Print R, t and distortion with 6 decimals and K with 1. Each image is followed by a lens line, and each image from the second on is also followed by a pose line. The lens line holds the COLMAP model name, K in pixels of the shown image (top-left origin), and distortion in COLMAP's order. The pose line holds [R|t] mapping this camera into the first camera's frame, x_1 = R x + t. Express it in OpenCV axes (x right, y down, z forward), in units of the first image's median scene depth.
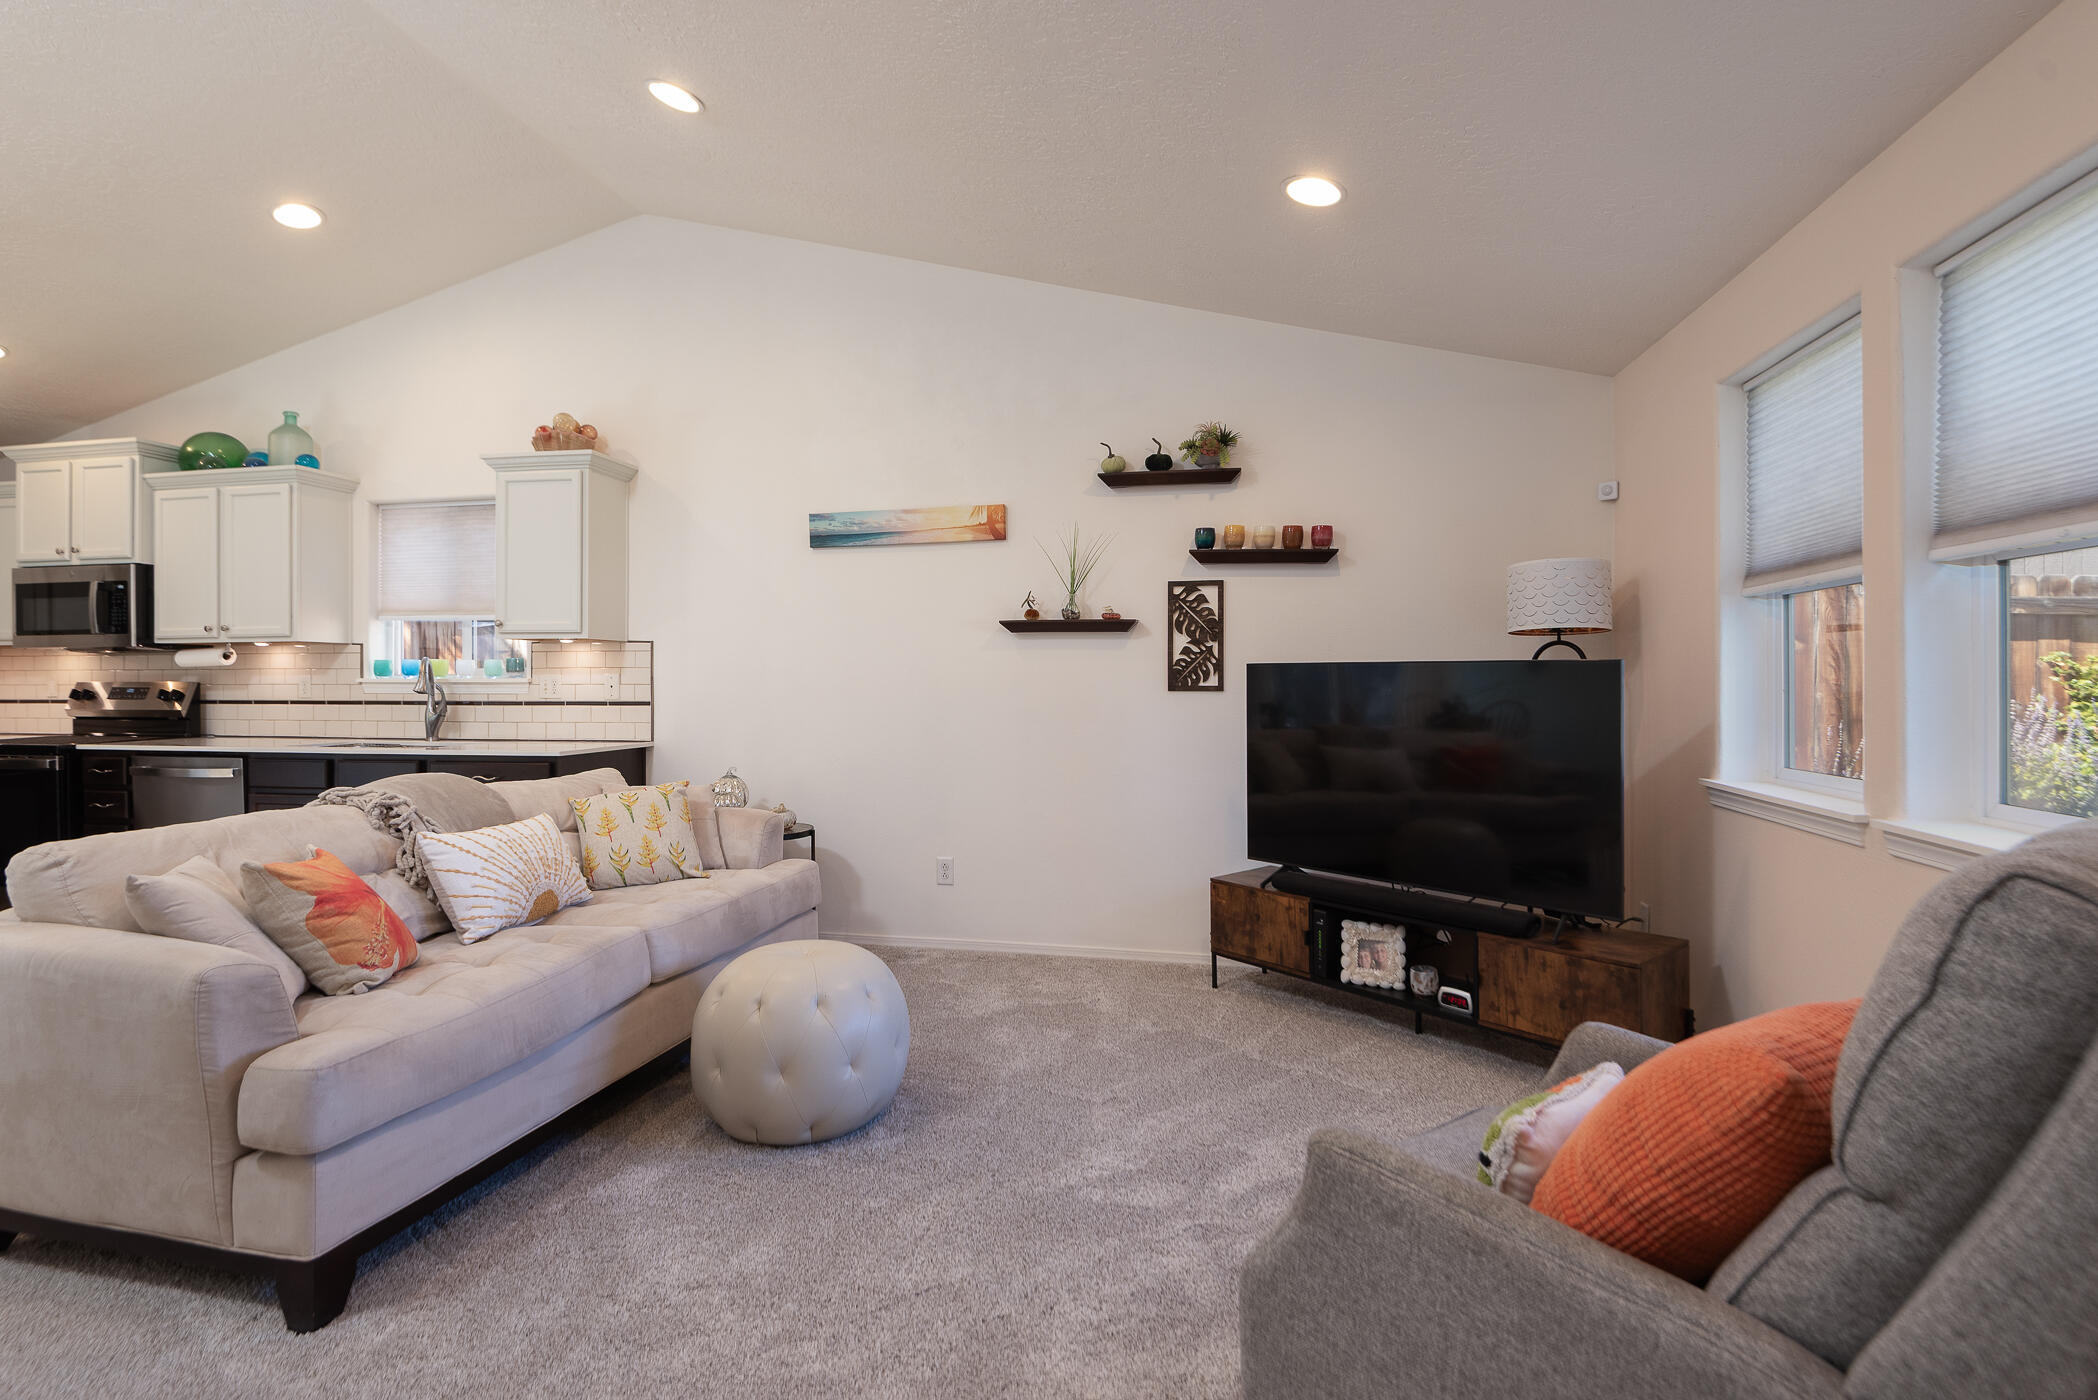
lens RADIAL K [[1007.2, 0, 1054.5], [0, 1007.2, 691.7], [0, 0, 1]] dist [-0.002251, -0.001686]
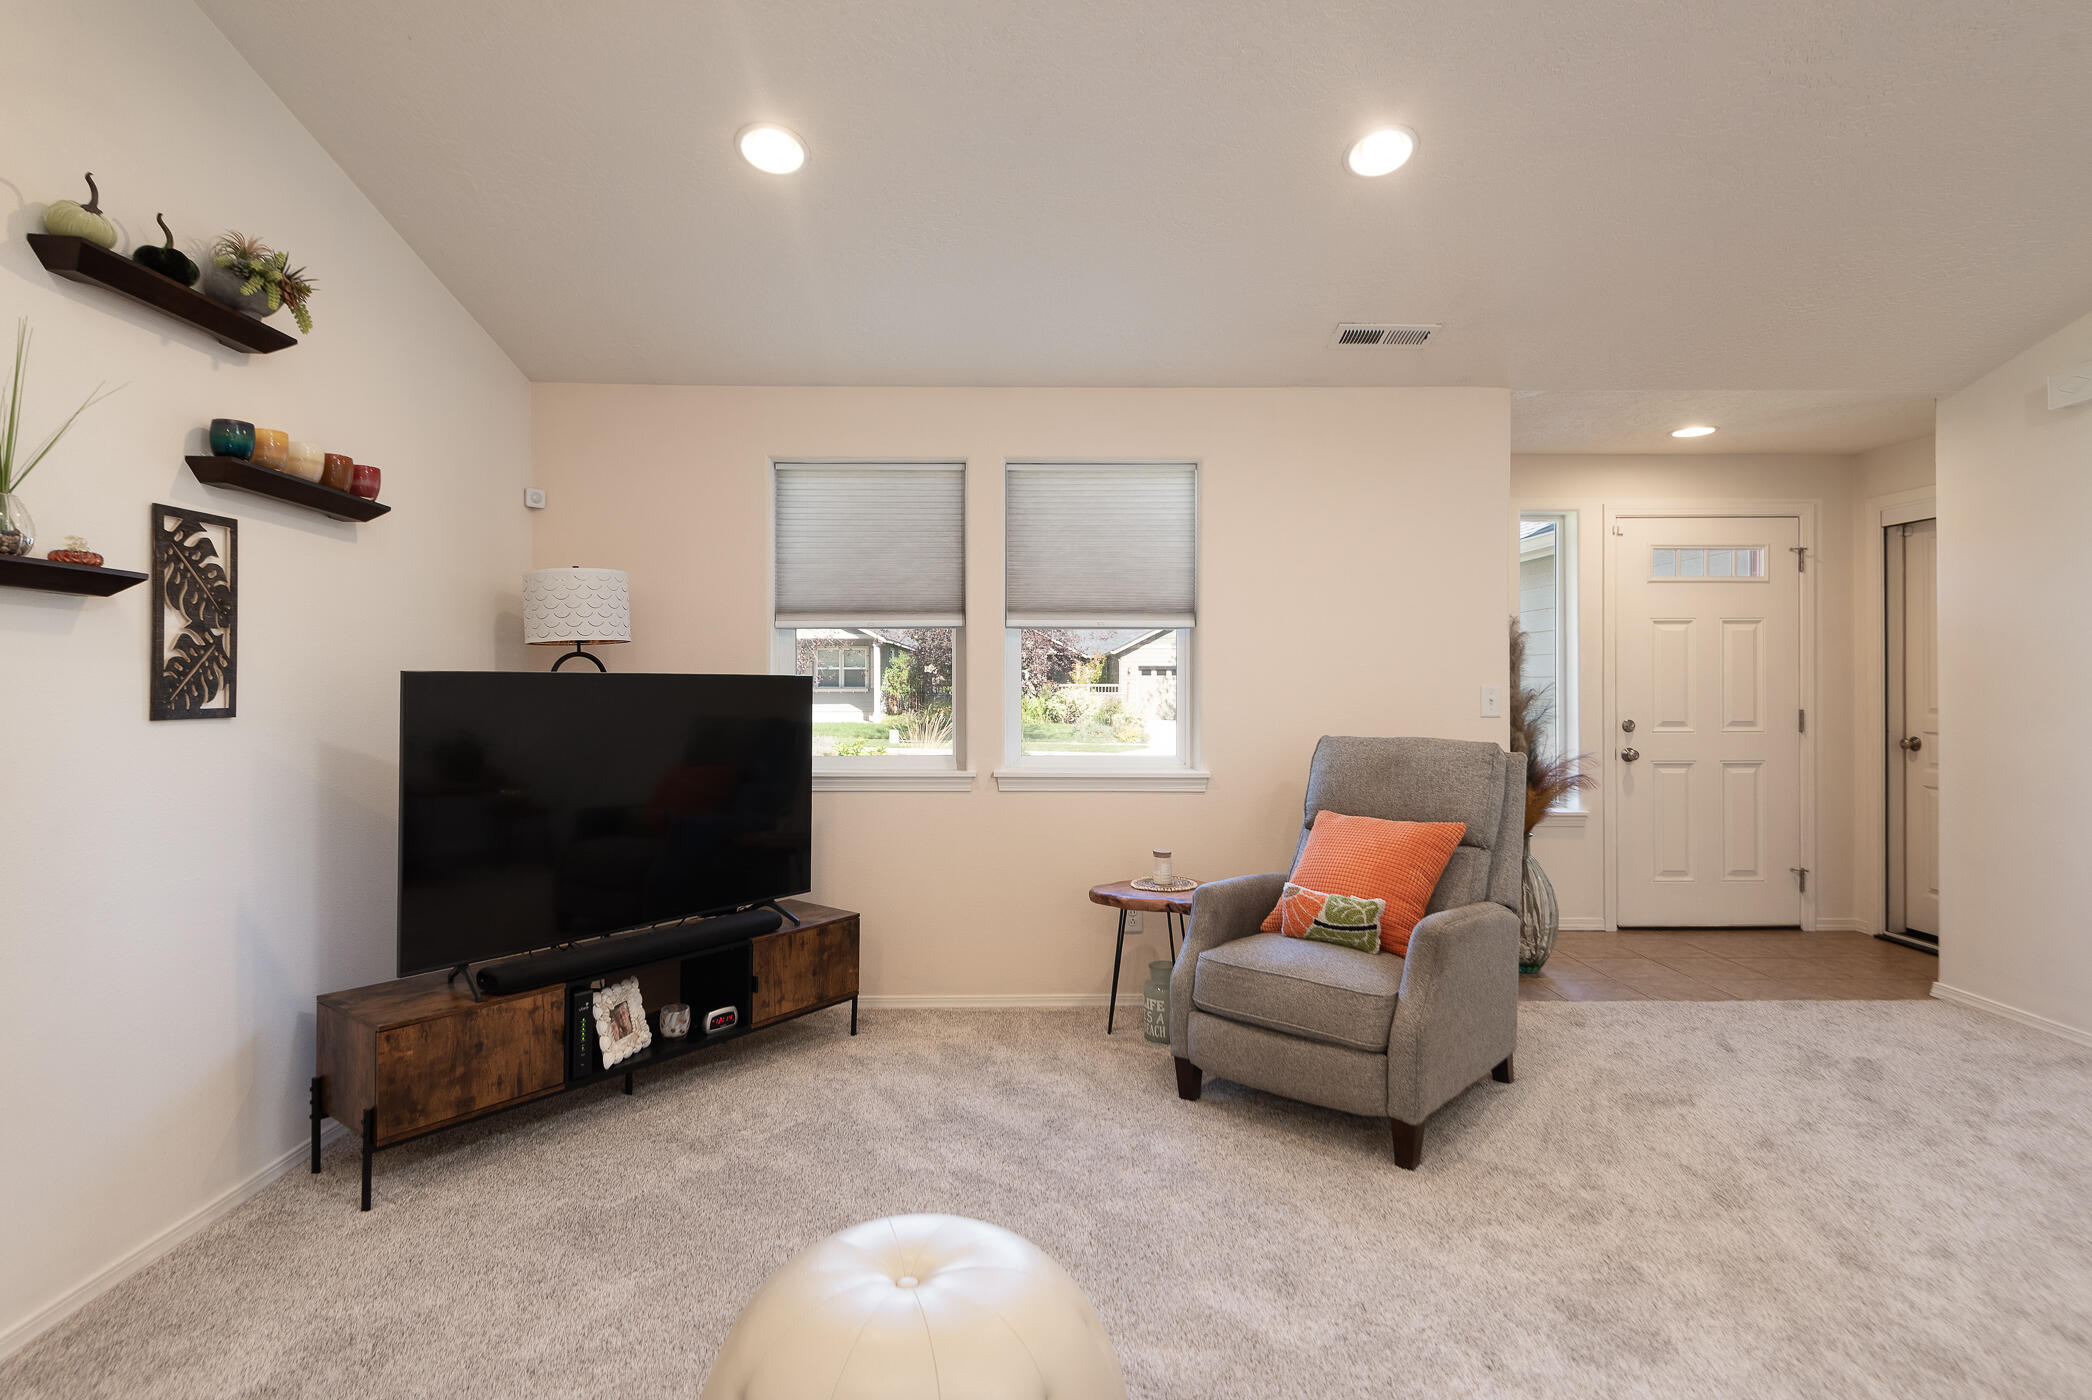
lens RADIAL K [[1004.3, 0, 1050.8], [0, 1004.3, 697.2], [0, 0, 1]] dist [-0.002251, -0.001686]
pose [[-0.216996, -0.012509, 0.976092, -0.386027], [0.011798, 0.999811, 0.015435, -0.012244], [-0.976101, 0.014865, -0.216807, 0.551542]]
